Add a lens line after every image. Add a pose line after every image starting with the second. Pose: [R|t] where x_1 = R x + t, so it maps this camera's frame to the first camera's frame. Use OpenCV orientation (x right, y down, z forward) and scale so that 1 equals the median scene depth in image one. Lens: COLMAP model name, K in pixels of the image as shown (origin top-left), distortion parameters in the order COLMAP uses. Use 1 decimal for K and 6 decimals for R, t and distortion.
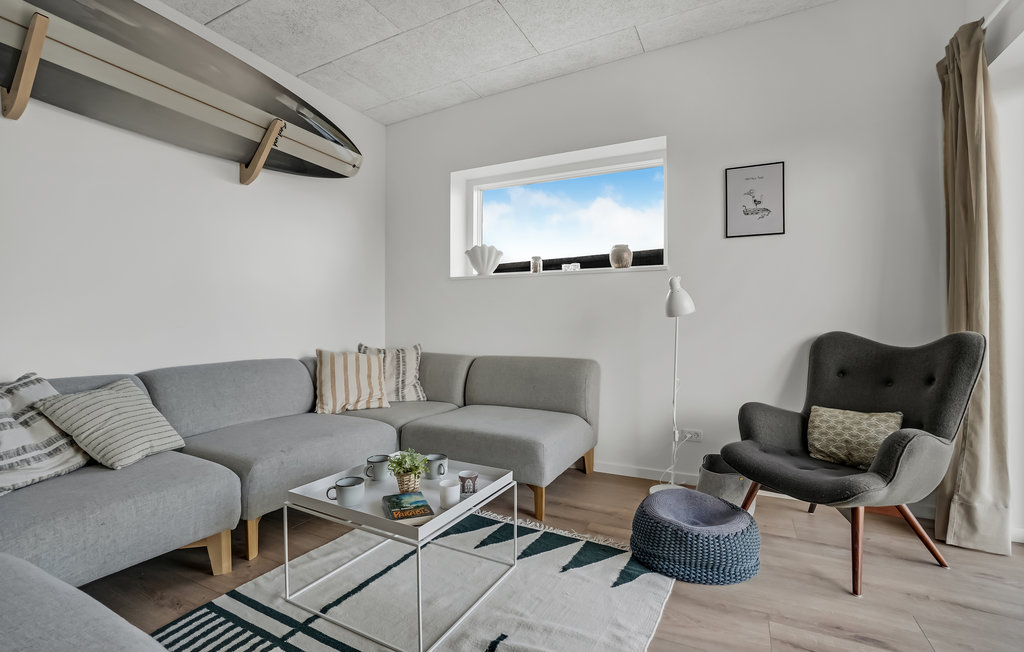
lens RADIAL K [[471.0, 0, 512.0], [0, 471.0, 326.0], [0, 0, 1]] dist [-0.021711, 0.000942]
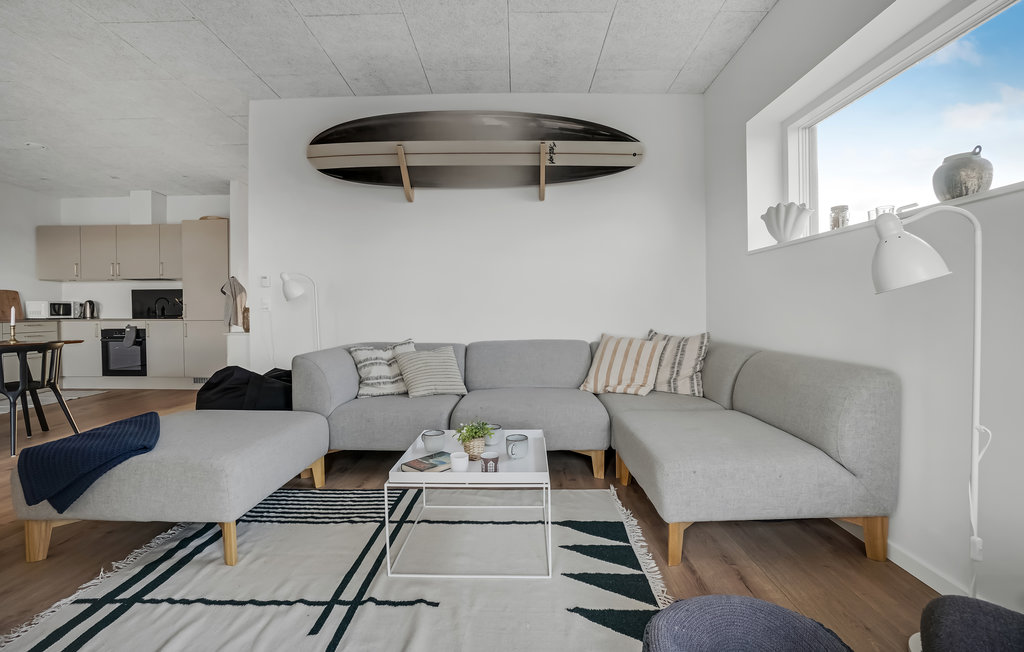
lens RADIAL K [[463.0, 0, 516.4], [0, 463.0, 320.2], [0, 0, 1]] dist [-0.055616, 0.000285]
pose [[0.438883, 0.014555, -0.898426, 0.551673], [0.003941, 0.999828, 0.018123, -0.001080], [0.898536, -0.011495, 0.438750, 0.405713]]
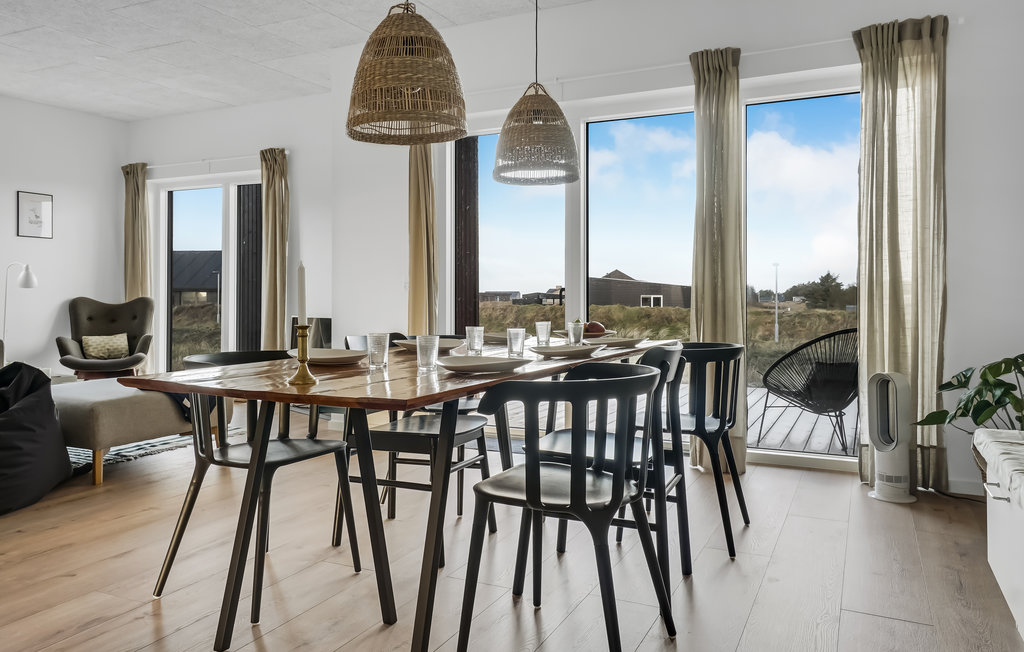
lens RADIAL K [[755.1, 0, 516.1], [0, 755.1, 292.2], [0, 0, 1]] dist [0.024639, 0.004693]
pose [[-0.015533, 0.002531, 0.999876, -2.157942], [-0.000117, 0.999997, -0.002533, 0.000995], [-0.999879, -0.000156, -0.015532, -0.615177]]
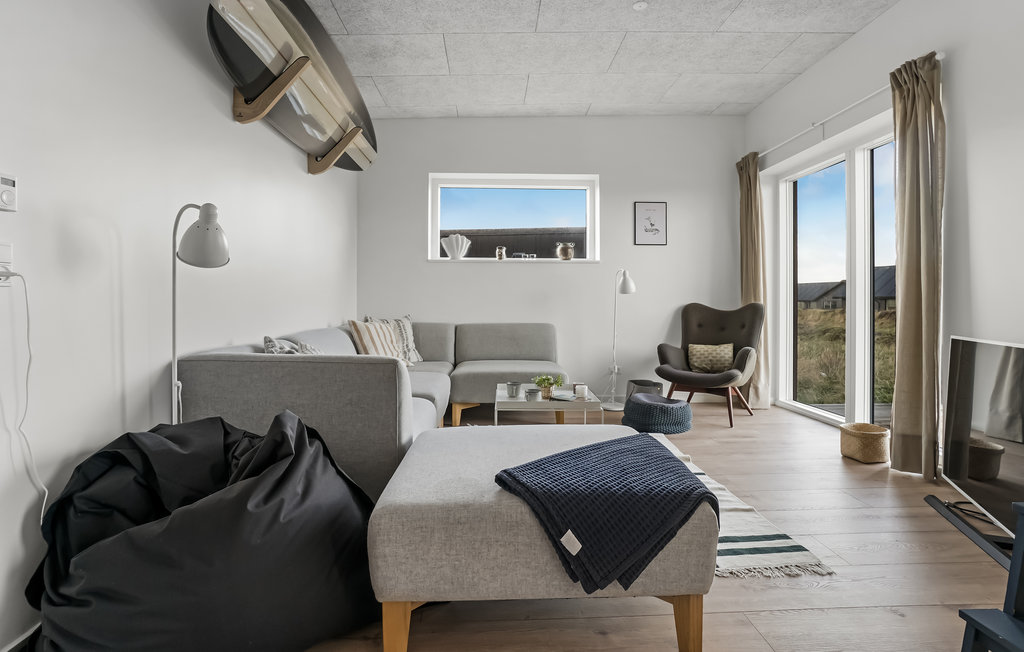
lens RADIAL K [[500.4, 0, 512.1], [0, 500.4, 300.5], [0, 0, 1]] dist [-0.035105, 0.000573]
pose [[0.875881, 0.001340, 0.482525, -0.769617], [0.000743, 0.999991, -0.004126, 0.009401], [-0.482527, 0.003972, 0.875872, -0.306755]]
